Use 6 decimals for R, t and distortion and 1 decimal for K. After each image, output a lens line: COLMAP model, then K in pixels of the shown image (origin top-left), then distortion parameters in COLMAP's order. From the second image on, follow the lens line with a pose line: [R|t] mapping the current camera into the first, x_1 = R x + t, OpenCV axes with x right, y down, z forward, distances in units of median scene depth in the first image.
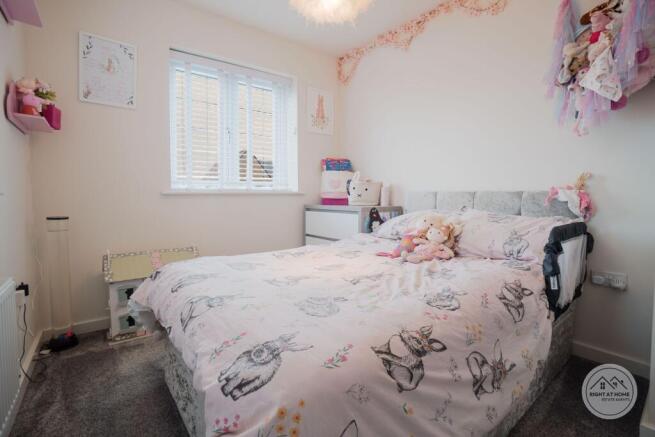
lens RADIAL K [[304.7, 0, 318.4], [0, 304.7, 212.2], [0, 0, 1]] dist [-0.054022, 0.019543]
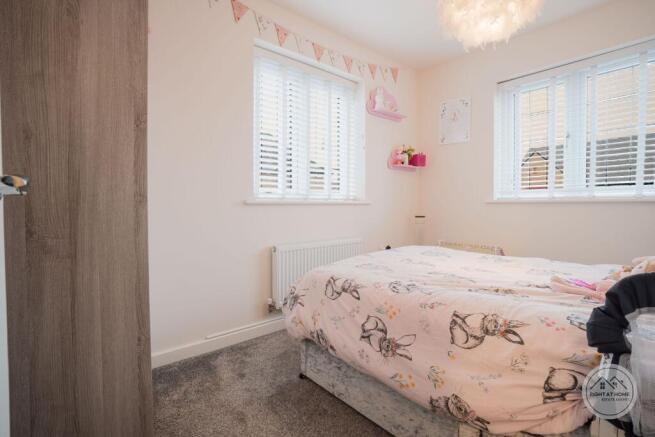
lens RADIAL K [[304.7, 0, 318.4], [0, 304.7, 212.2], [0, 0, 1]] dist [-0.054022, 0.019543]
pose [[0.040466, 0.032367, -0.998657, 1.443889], [-0.052824, 0.998147, 0.030210, -0.039350], [0.997784, 0.051531, 0.042101, 0.483783]]
